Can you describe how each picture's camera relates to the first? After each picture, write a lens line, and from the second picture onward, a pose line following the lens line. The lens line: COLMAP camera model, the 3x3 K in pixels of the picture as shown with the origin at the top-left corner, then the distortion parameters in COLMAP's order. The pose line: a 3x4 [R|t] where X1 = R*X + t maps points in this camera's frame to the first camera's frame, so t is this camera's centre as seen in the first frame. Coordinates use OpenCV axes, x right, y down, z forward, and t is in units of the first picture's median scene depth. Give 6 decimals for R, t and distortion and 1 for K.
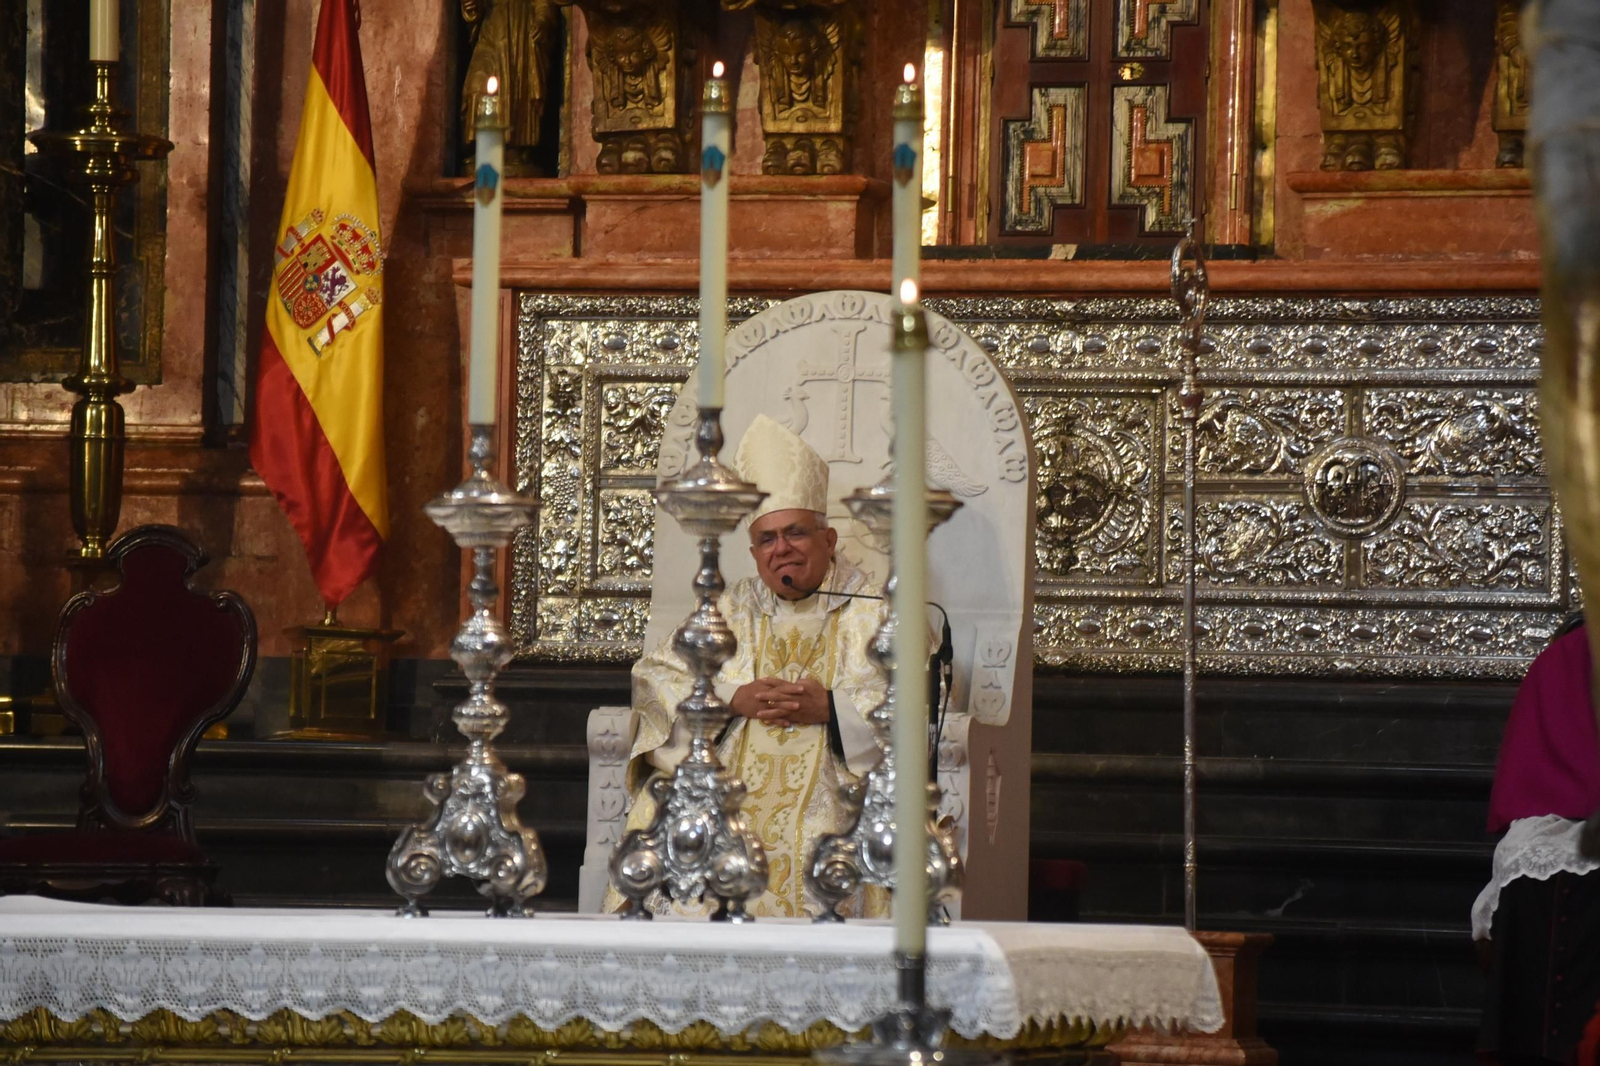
lens RADIAL K [[8273.8, 0, 833.2], [0, 8273.8, 536.1], [0, 0, 1]] dist [1.993766, -3.680187]
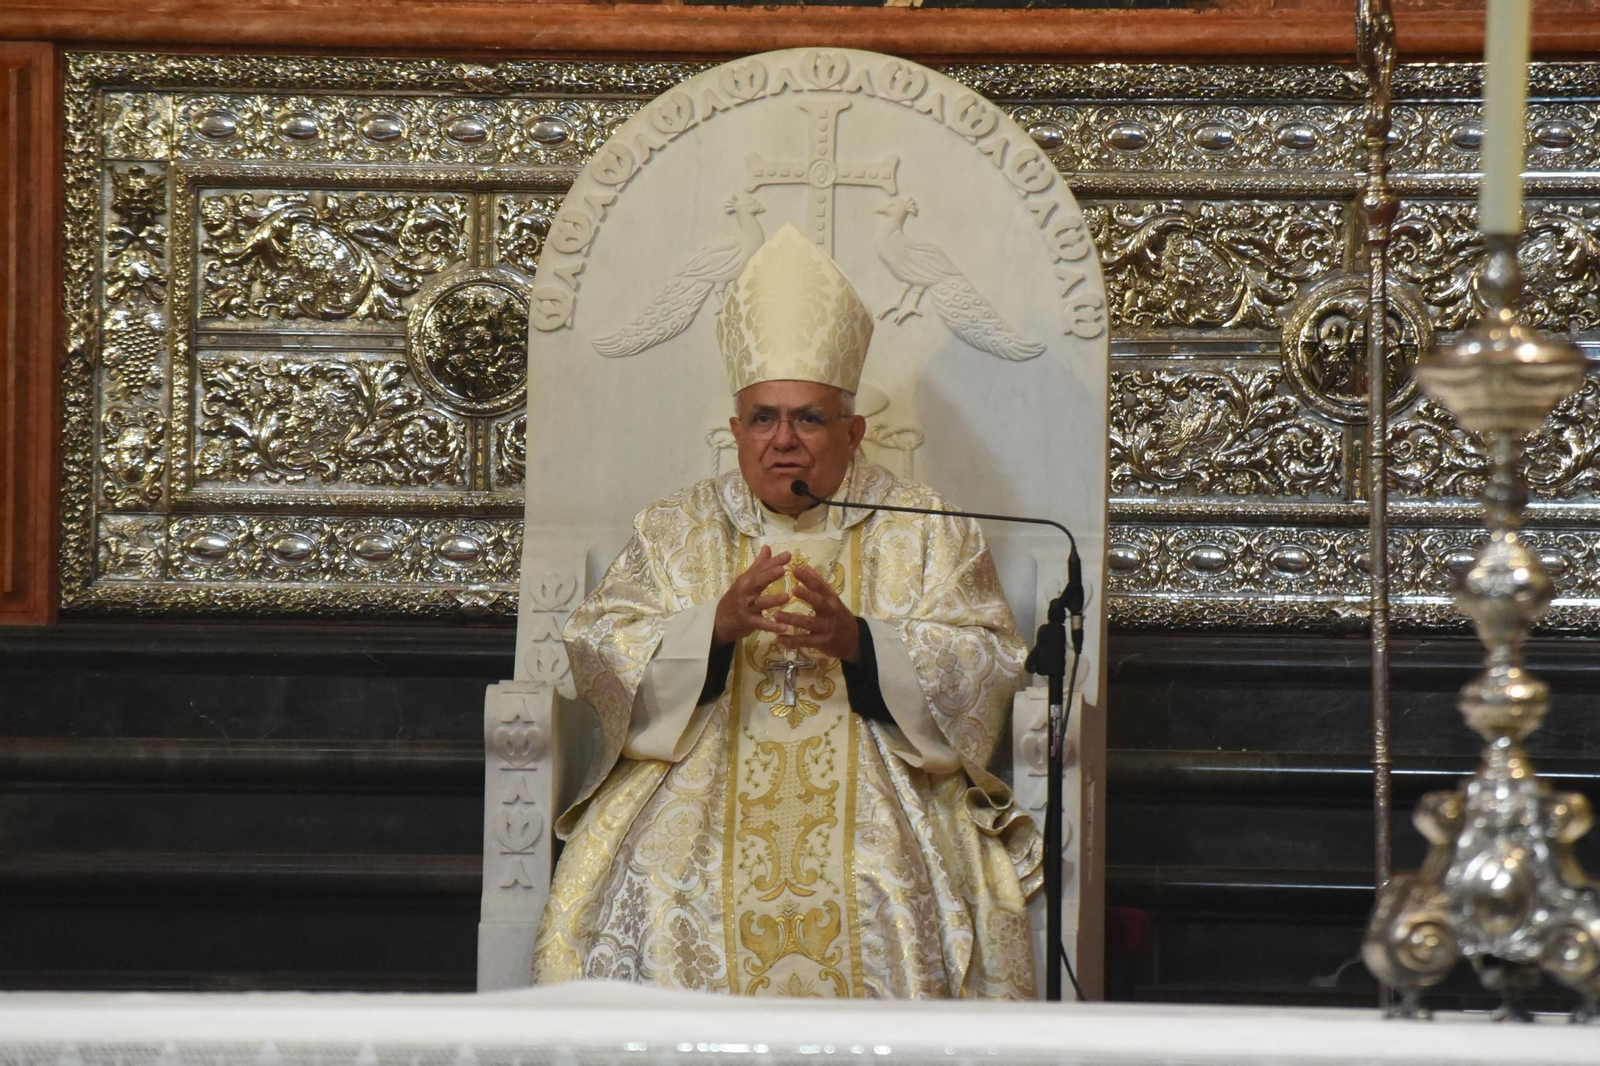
lens RADIAL K [[11488.0, 0, 802.3], [0, 11488.0, 560.0], [0, 0, 1]] dist [3.005206, 14.753462]
pose [[0.985242, -0.002771, 0.171144, -0.141408], [0.000857, 0.999936, 0.011258, 0.000674], [-0.171165, -0.010945, 0.985182, 0.085509]]
